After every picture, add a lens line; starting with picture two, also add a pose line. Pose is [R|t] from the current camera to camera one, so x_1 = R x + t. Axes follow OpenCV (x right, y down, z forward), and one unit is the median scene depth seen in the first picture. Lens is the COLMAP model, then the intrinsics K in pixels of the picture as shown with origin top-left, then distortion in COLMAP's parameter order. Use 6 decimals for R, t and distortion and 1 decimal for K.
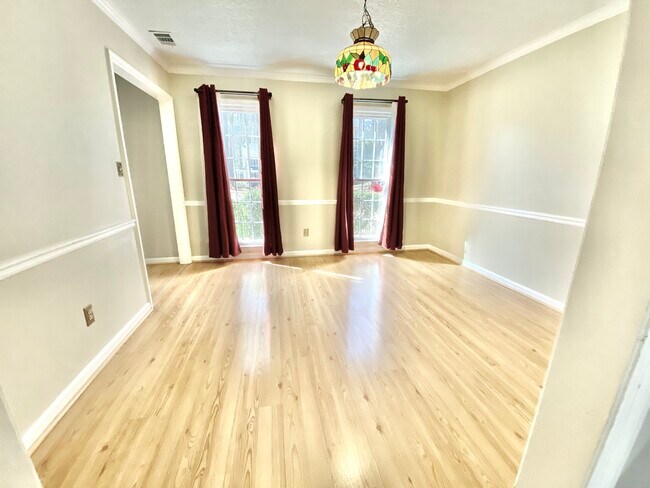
lens RADIAL K [[265.0, 0, 325.0], [0, 265.0, 244.0], [0, 0, 1]] dist [0.040777, -0.025386]
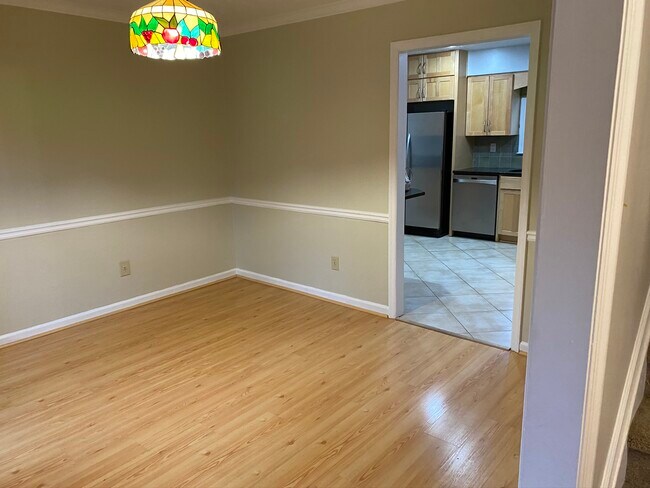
lens RADIAL K [[507.4, 0, 313.2], [0, 507.4, 239.7], [0, 0, 1]] dist [0.007336, 0.001190]
pose [[-0.617782, -0.157254, 0.770465, -1.209464], [0.220070, 0.906072, 0.361390, -0.641471], [-0.754927, 0.392817, -0.525148, 1.753078]]
